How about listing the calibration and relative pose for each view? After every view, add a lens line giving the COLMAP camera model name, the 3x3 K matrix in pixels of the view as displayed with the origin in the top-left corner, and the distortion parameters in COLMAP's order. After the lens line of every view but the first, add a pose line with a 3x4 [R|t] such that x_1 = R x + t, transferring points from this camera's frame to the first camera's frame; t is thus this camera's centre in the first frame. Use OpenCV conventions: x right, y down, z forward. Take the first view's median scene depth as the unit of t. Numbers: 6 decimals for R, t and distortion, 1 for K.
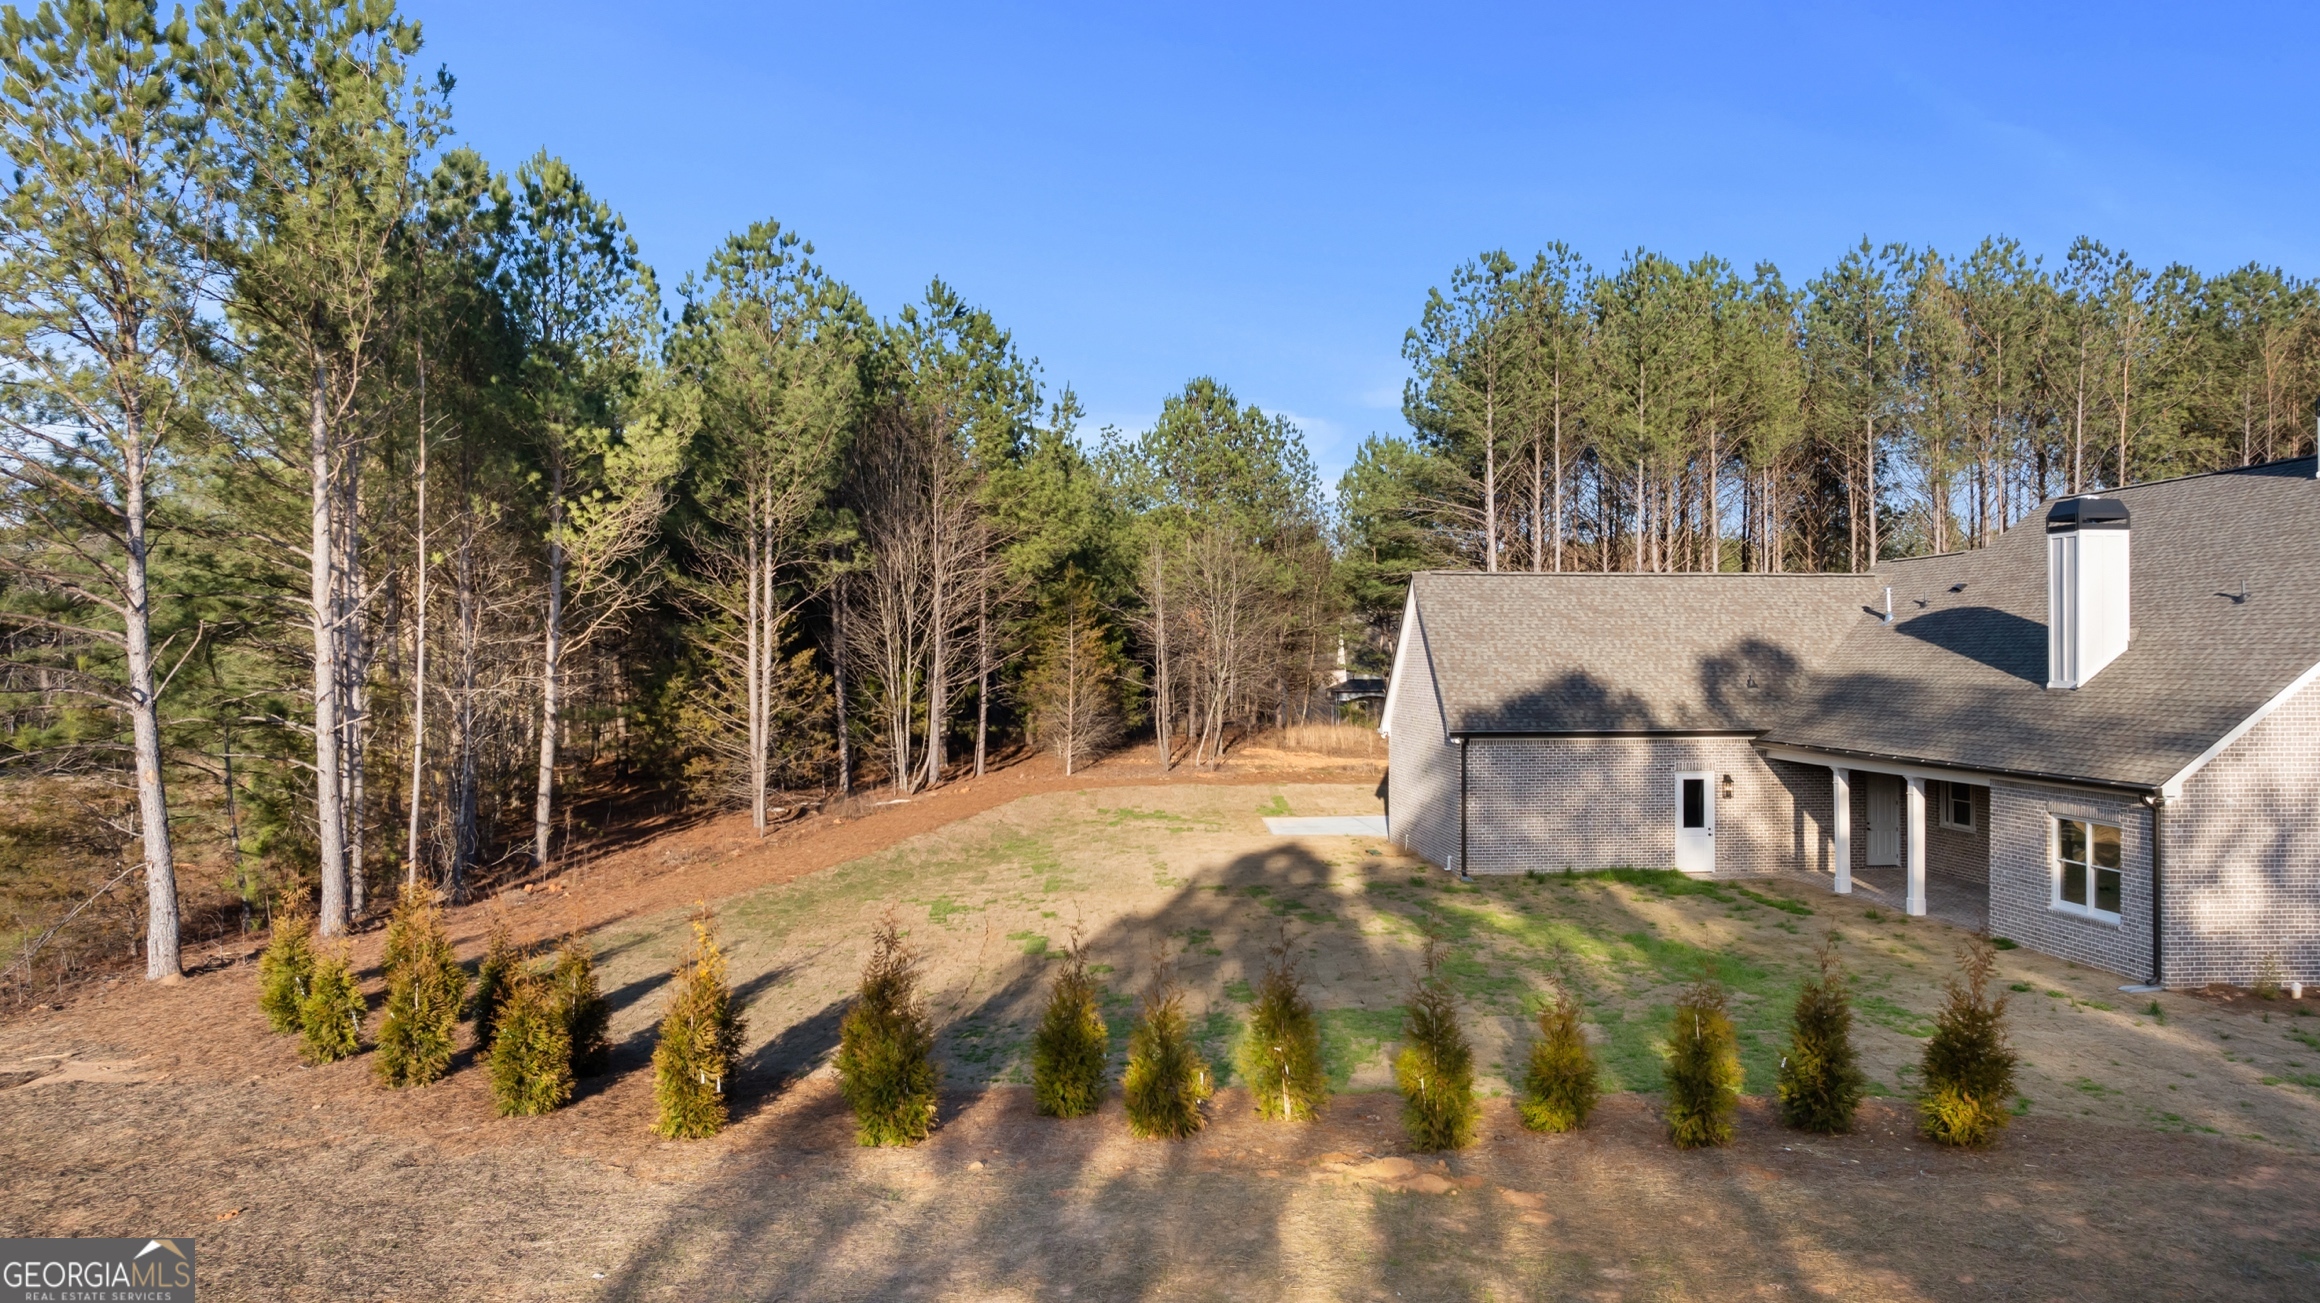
lens RADIAL K [[1643.6, 0, 1160.0], [0, 1643.6, 651.5], [0, 0, 1]] dist [-0.020712, 0.006032]
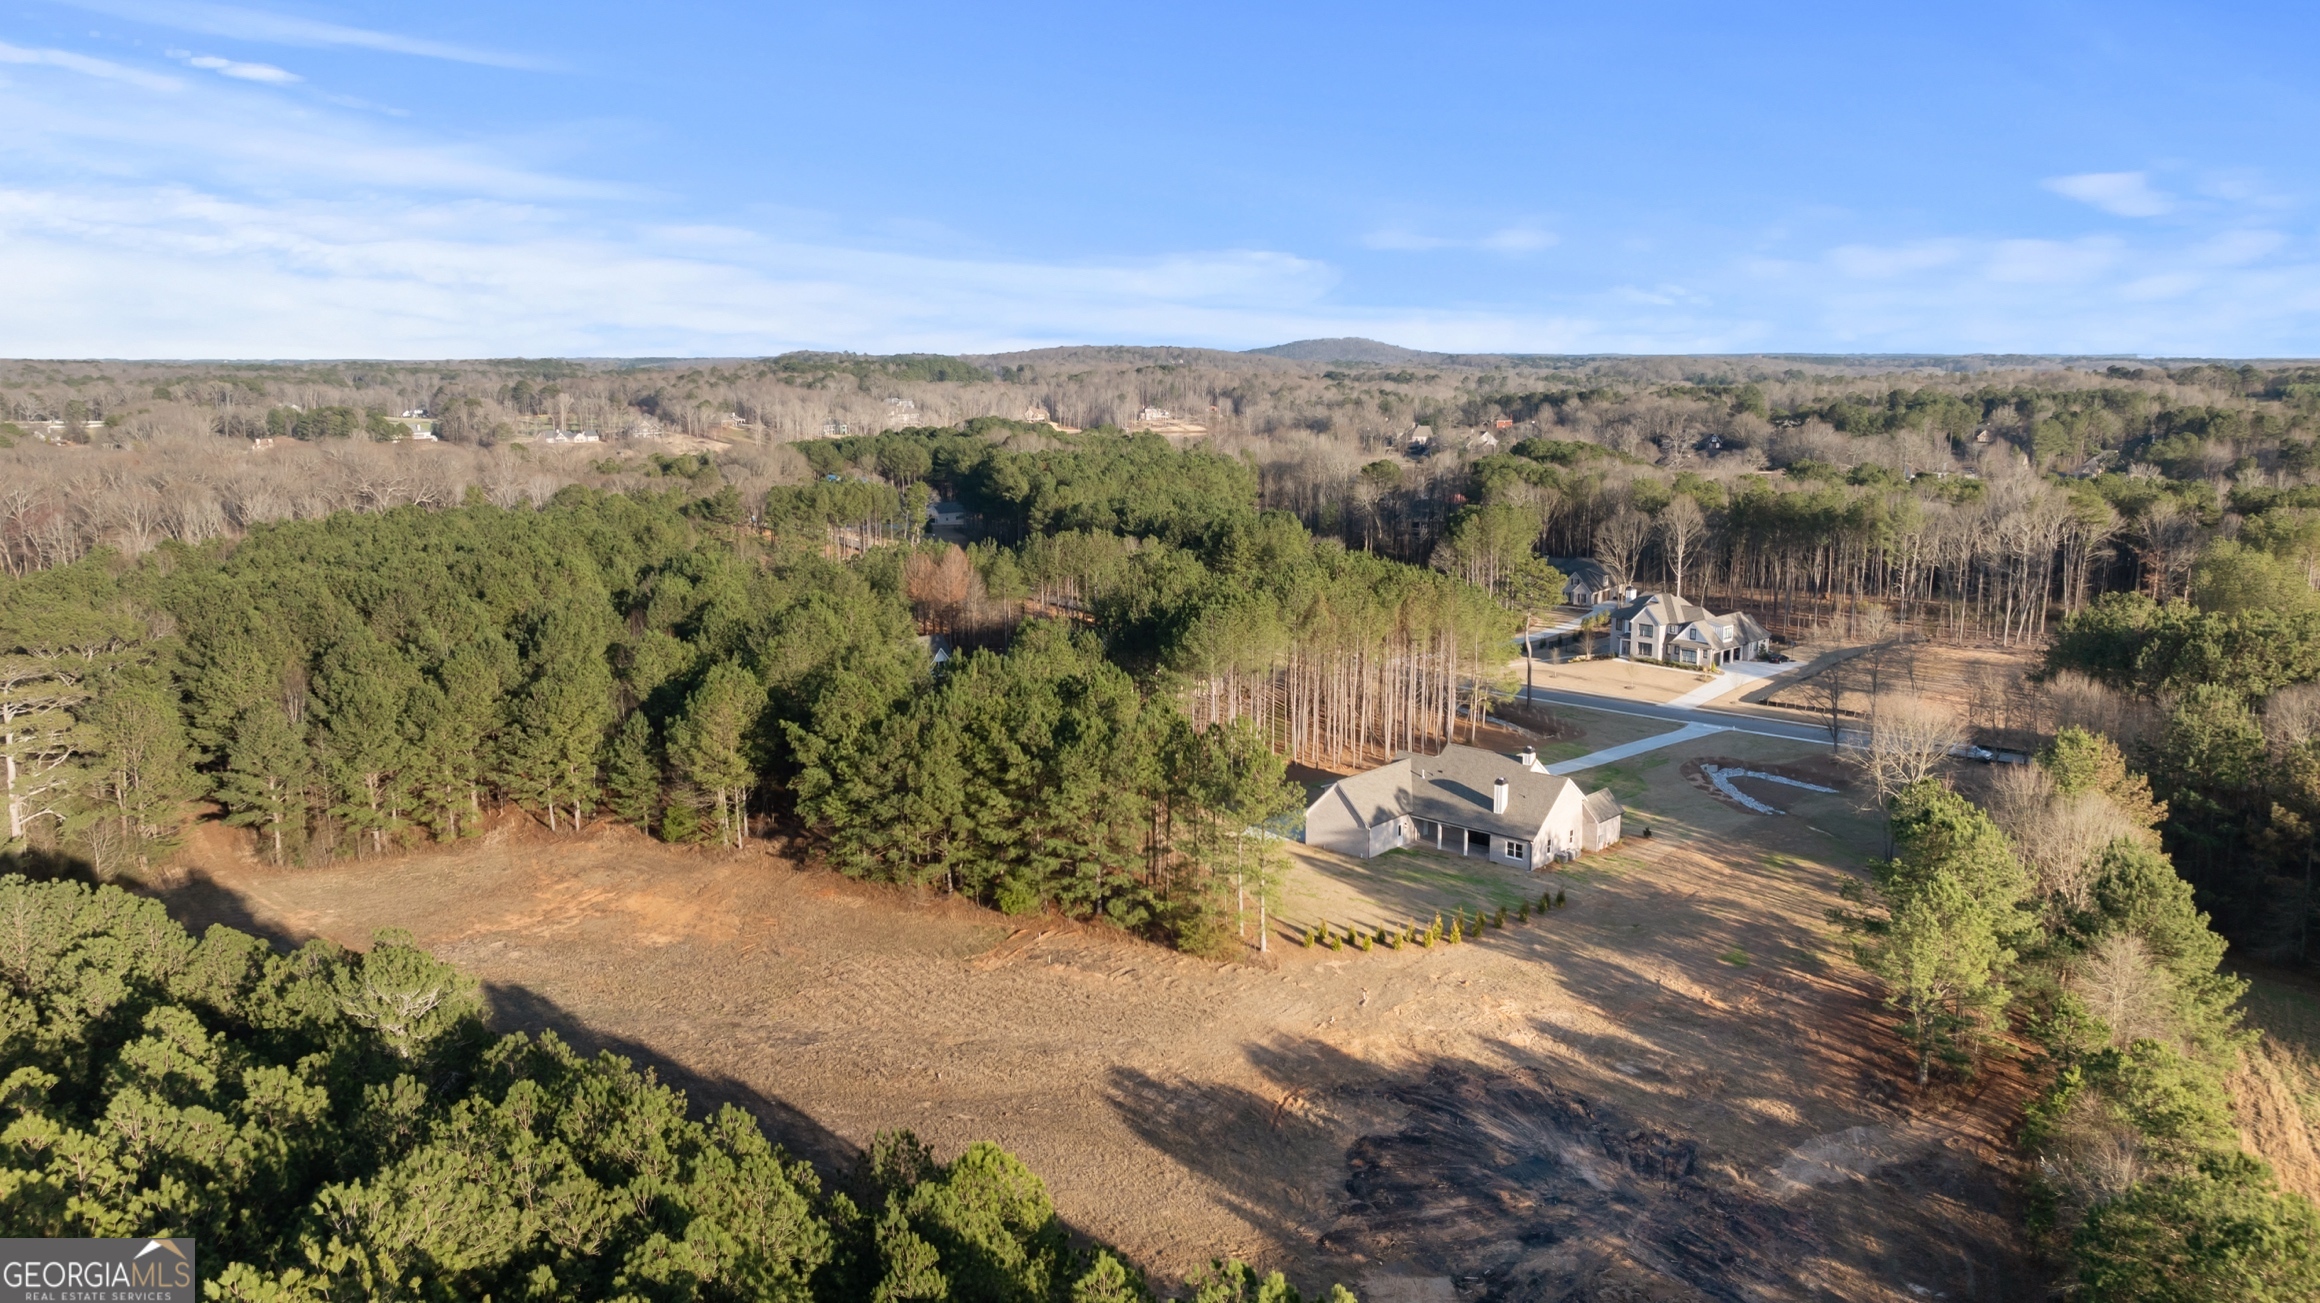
lens RADIAL K [[1643.6, 0, 1160.0], [0, 1643.6, 651.5], [0, 0, 1]] dist [-0.020712, 0.006032]
pose [[0.728974, -0.117117, 0.674448, -3.004484], [-0.002854, 0.984727, 0.174081, -1.128953], [-0.684535, -0.128825, 0.717507, -1.600599]]
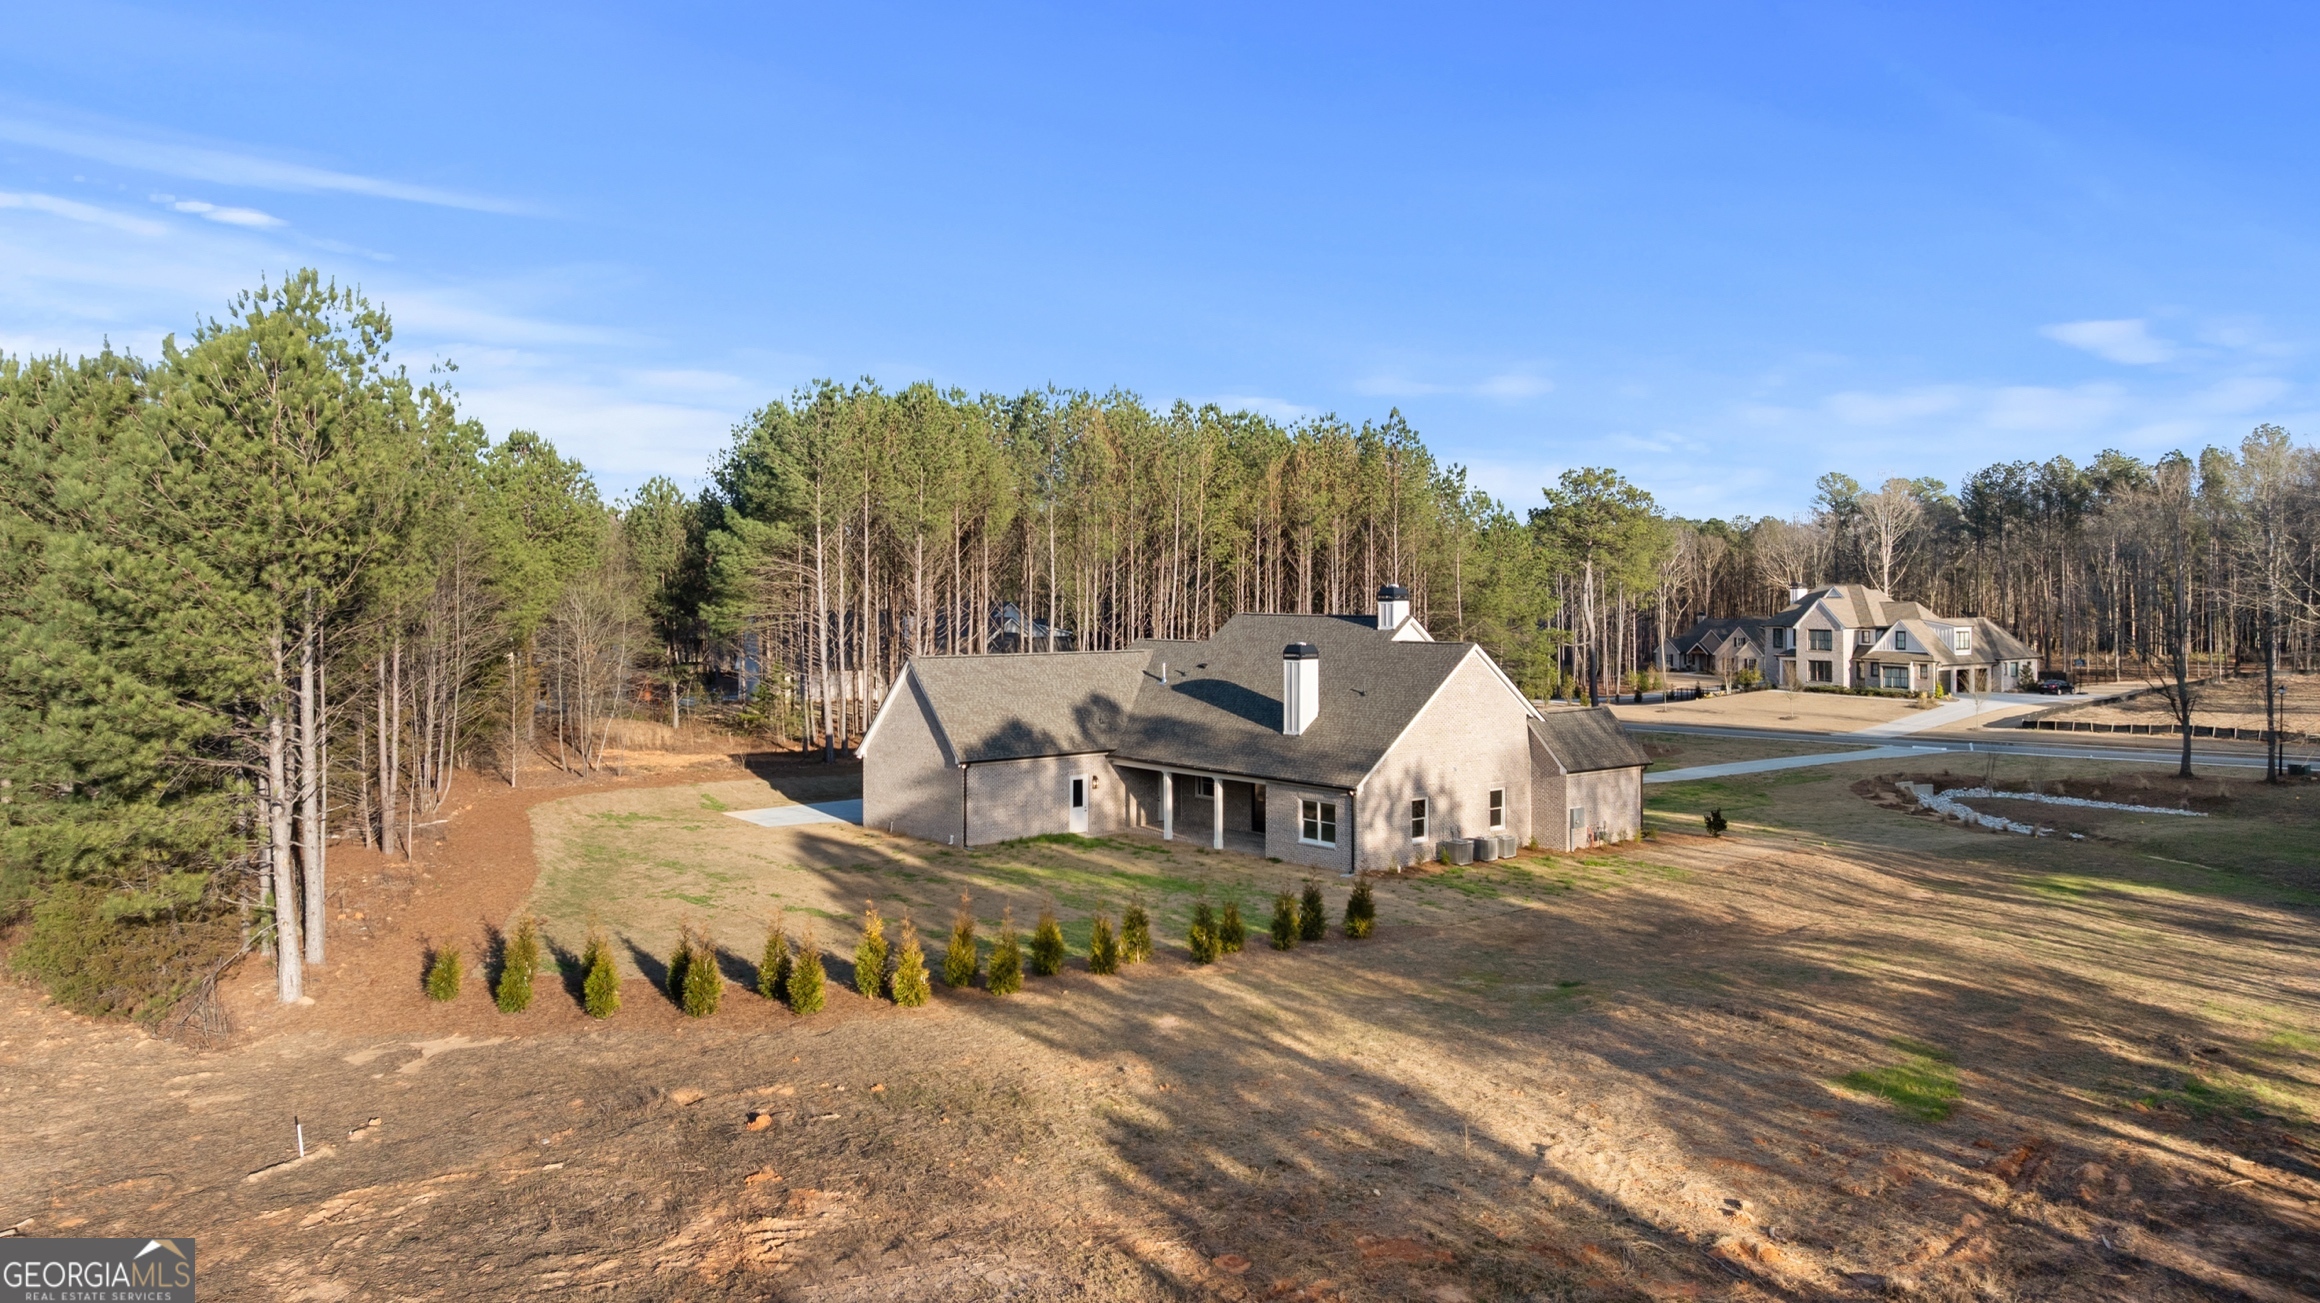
lens RADIAL K [[1682.7, 0, 1166.5], [0, 1682.7, 586.4], [0, 0, 1]] dist [0.001096, 0.001707]
pose [[0.809924, 0.002965, 0.586528, -0.656538], [-0.006945, 0.999966, 0.004534, -0.138176], [-0.586494, -0.007745, 0.809917, -0.504719]]
